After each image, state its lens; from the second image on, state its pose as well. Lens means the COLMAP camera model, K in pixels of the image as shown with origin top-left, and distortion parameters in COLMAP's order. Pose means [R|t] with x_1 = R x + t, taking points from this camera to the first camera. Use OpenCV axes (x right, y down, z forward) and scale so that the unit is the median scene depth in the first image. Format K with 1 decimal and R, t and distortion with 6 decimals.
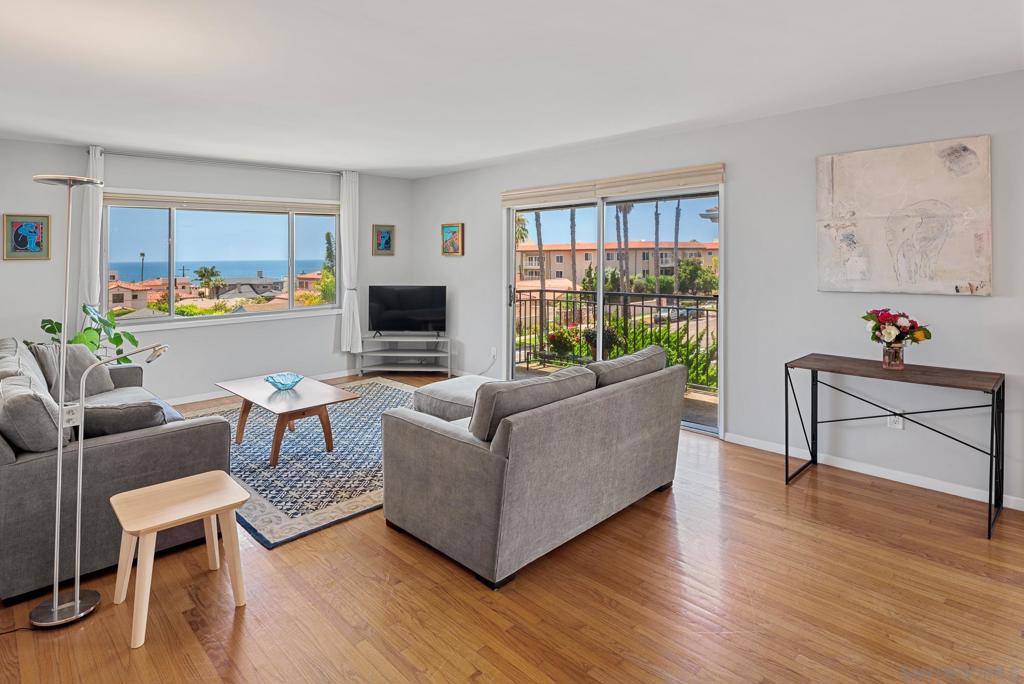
lens RADIAL K [[559.1, 0, 511.2], [0, 559.1, 259.5], [0, 0, 1]] dist [-0.002913, -0.000476]
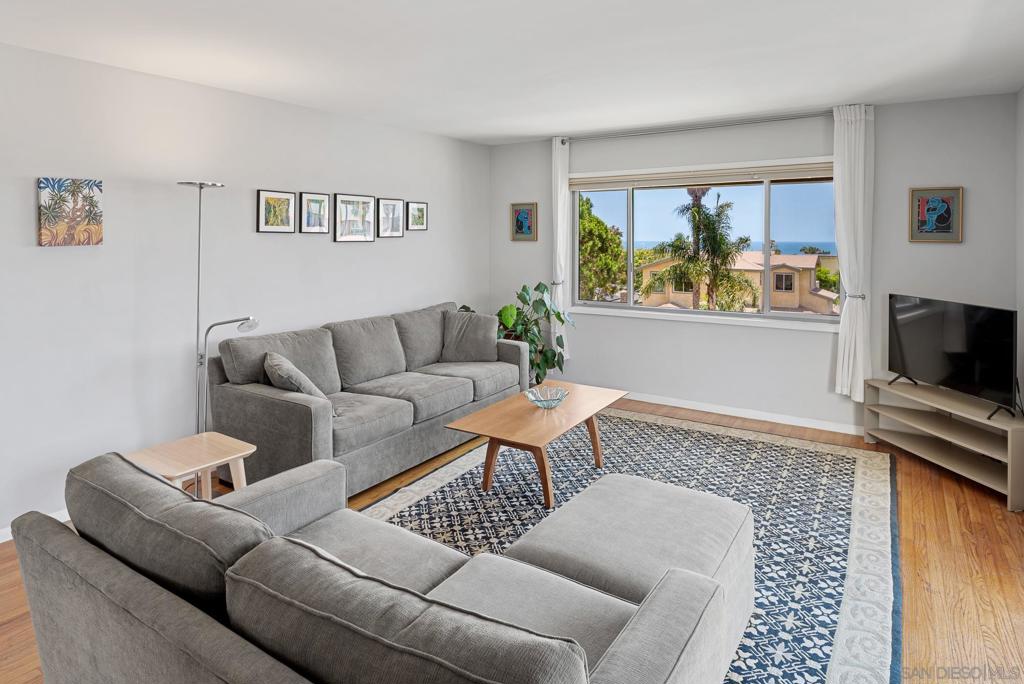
lens RADIAL K [[596.6, 0, 518.8], [0, 596.6, 237.1], [0, 0, 1]] dist [-0.001769, -0.001263]
pose [[0.230773, 0.010463, -0.972951, 0.265795], [-0.013474, 0.999881, 0.007557, -0.012142], [0.972914, 0.011365, 0.230887, 0.481502]]
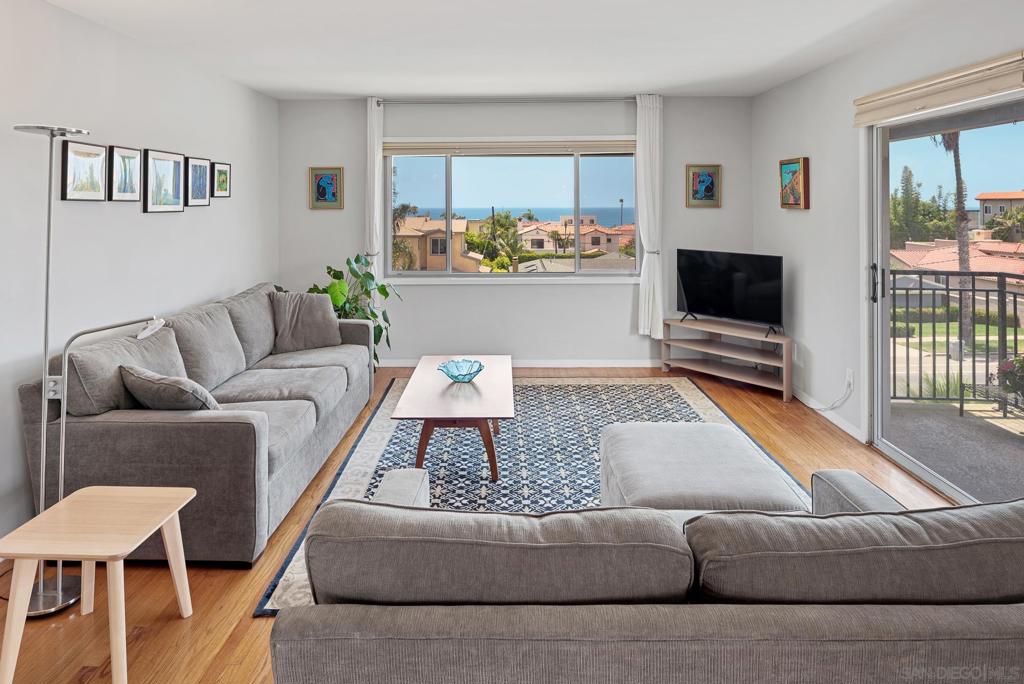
lens RADIAL K [[618.2, 0, 509.3], [0, 618.2, 193.9], [0, 0, 1]] dist [-0.003130, -0.003075]
pose [[0.713683, -0.003299, -0.700461, 0.155549], [-0.010792, 0.999818, -0.015706, -0.009717], [0.700385, 0.018768, 0.713518, 0.273496]]
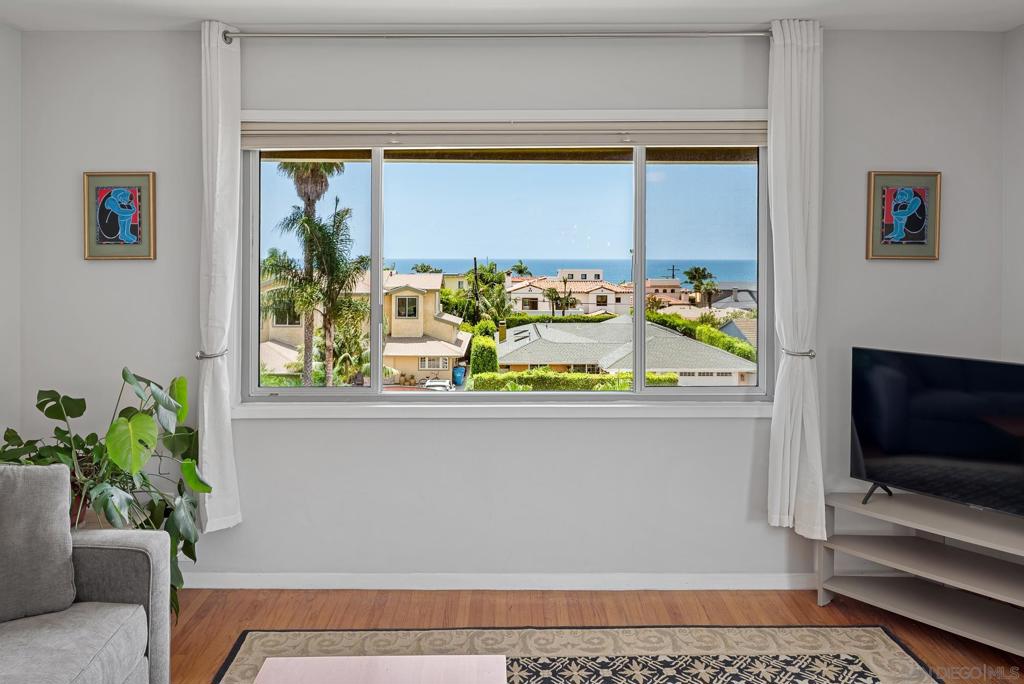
lens RADIAL K [[741.9, 0, 500.2], [0, 741.9, 256.7], [0, 0, 1]] dist [-0.002639, 0.001197]
pose [[0.718250, 0.014227, -0.695640, -0.092404], [-0.016485, 0.999858, 0.003428, -0.007327], [0.695590, 0.009006, 0.718382, 0.521886]]
